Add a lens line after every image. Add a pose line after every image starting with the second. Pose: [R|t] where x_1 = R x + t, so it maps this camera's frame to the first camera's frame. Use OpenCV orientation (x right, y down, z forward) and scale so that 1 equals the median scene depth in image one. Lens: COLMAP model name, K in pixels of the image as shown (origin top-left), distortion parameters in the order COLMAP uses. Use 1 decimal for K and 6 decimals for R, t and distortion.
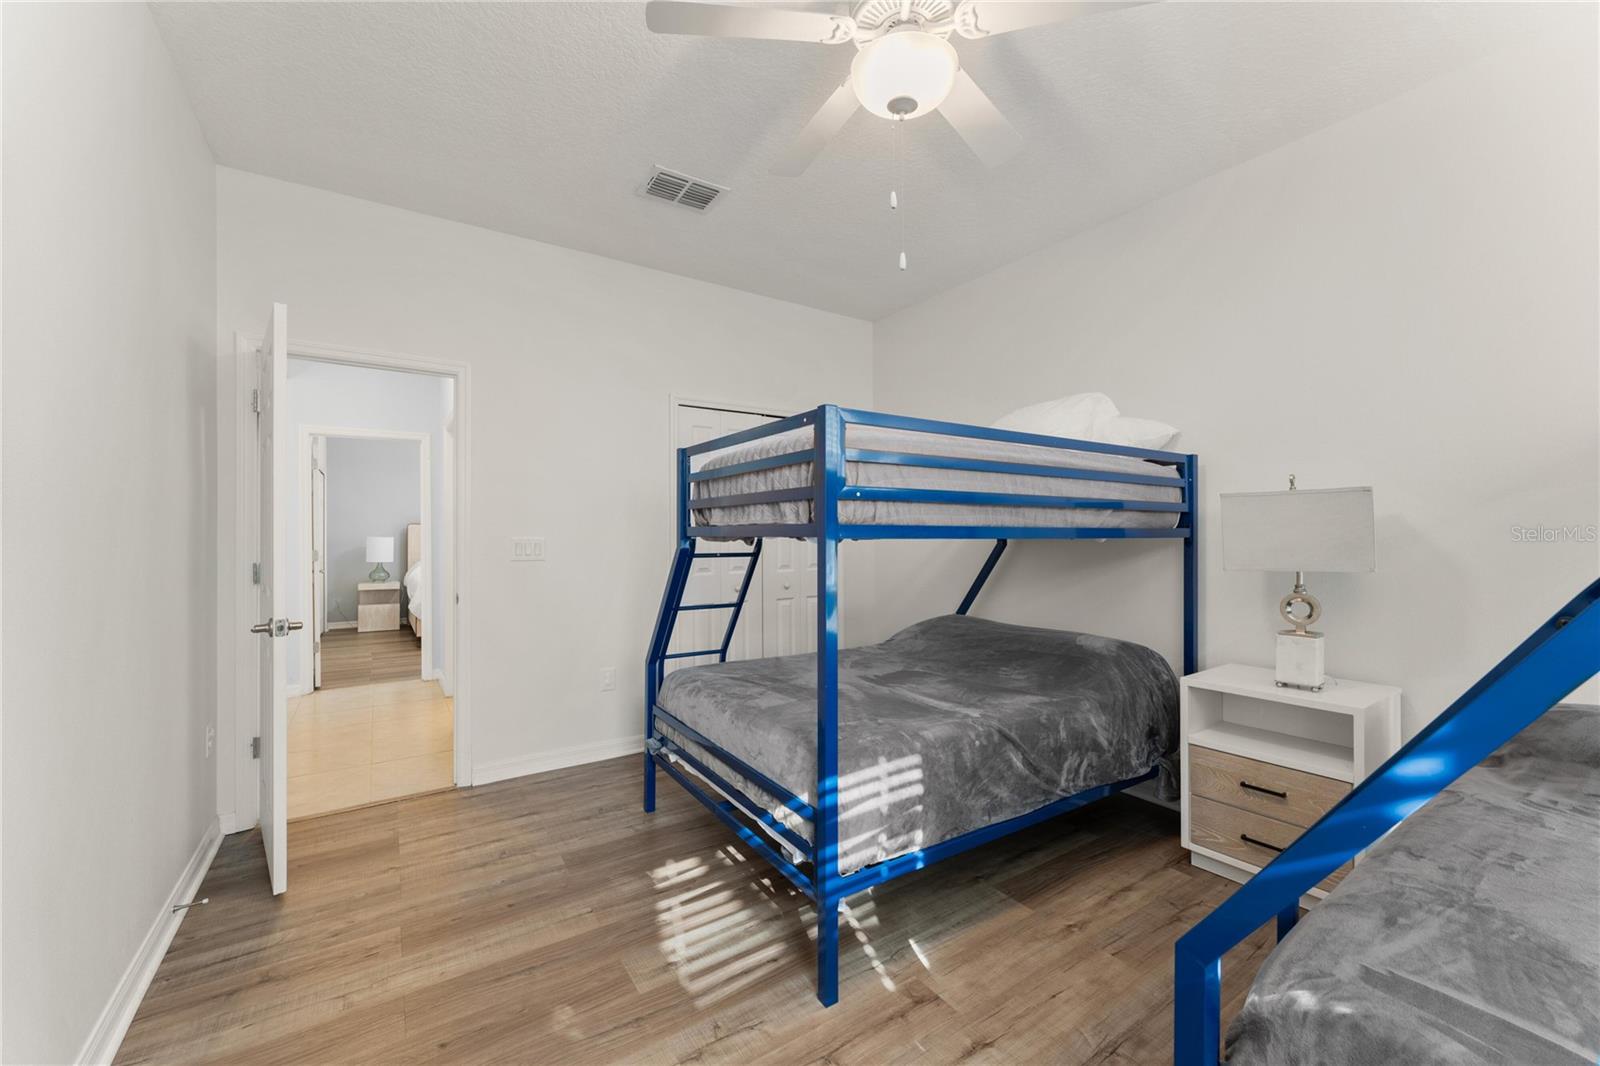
lens RADIAL K [[633.2, 0, 800.0], [0, 633.2, 530.6], [0, 0, 1]] dist [-0.001024, -0.000083]
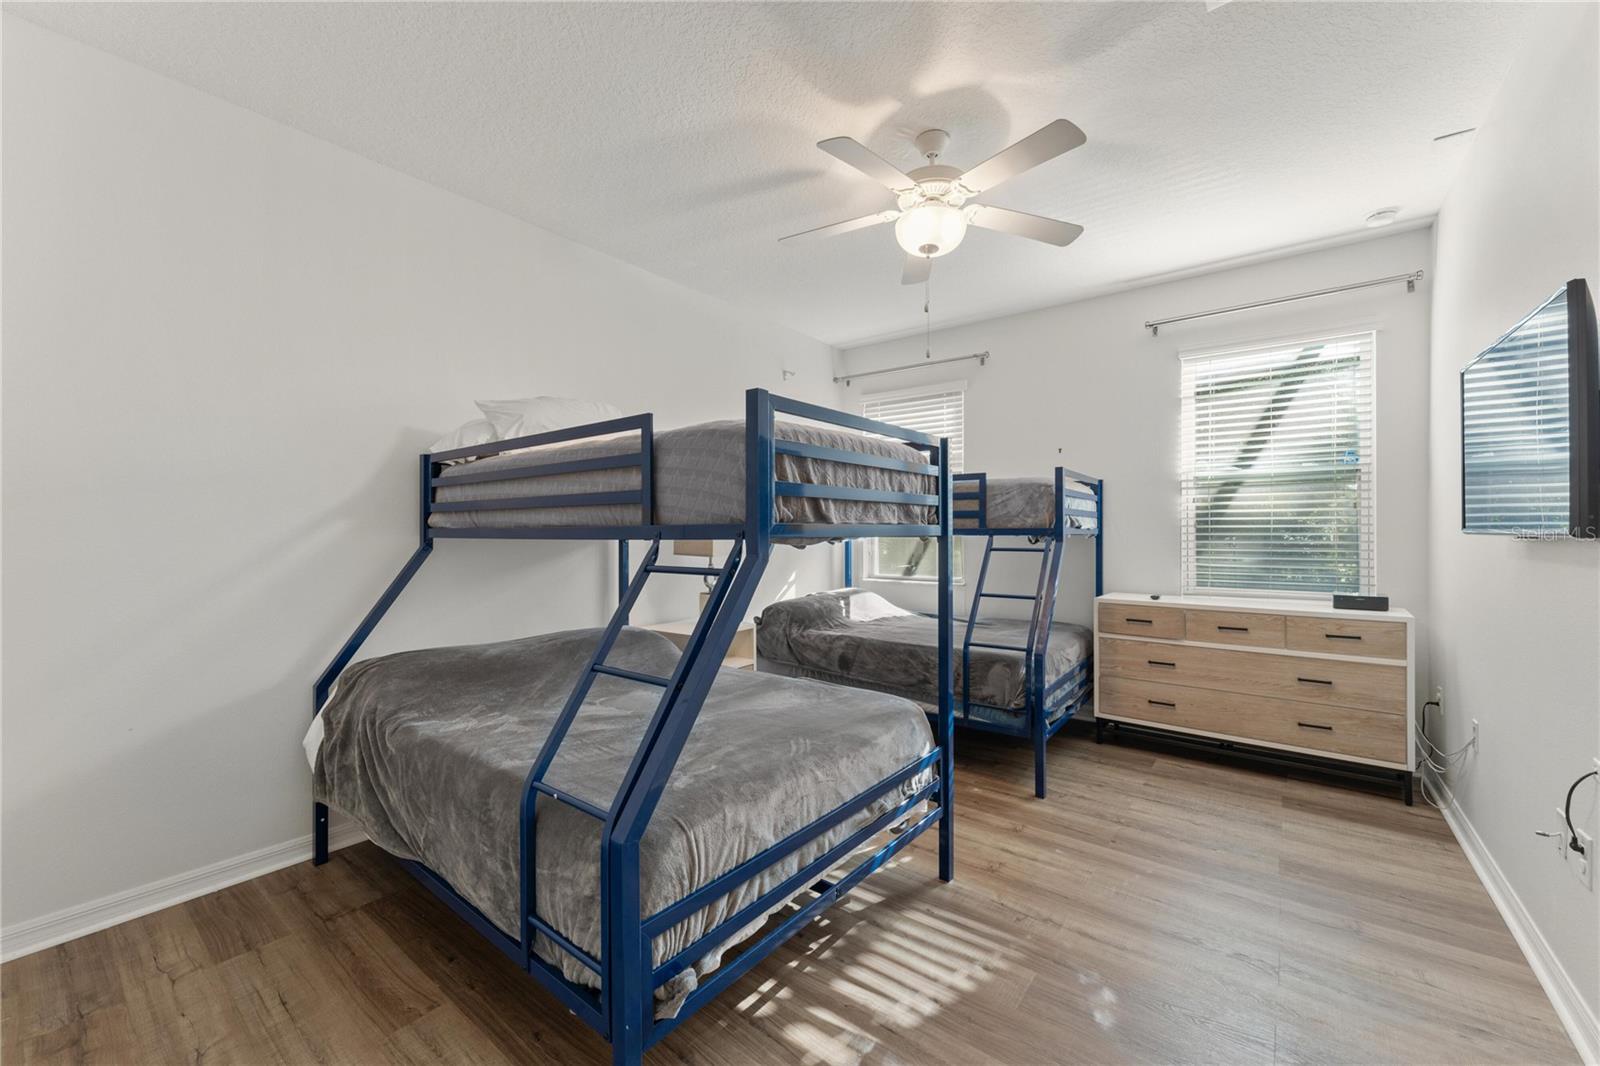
lens RADIAL K [[633.2, 0, 800.1], [0, 633.2, 537.5], [0, 0, 1]] dist [-0.001024, -0.000083]
pose [[-0.328388, 0.000820, 0.944542, -0.883142], [0.001014, 0.999999, -0.000515, 0.021983], [-0.944542, 0.000789, -0.328389, 1.370717]]
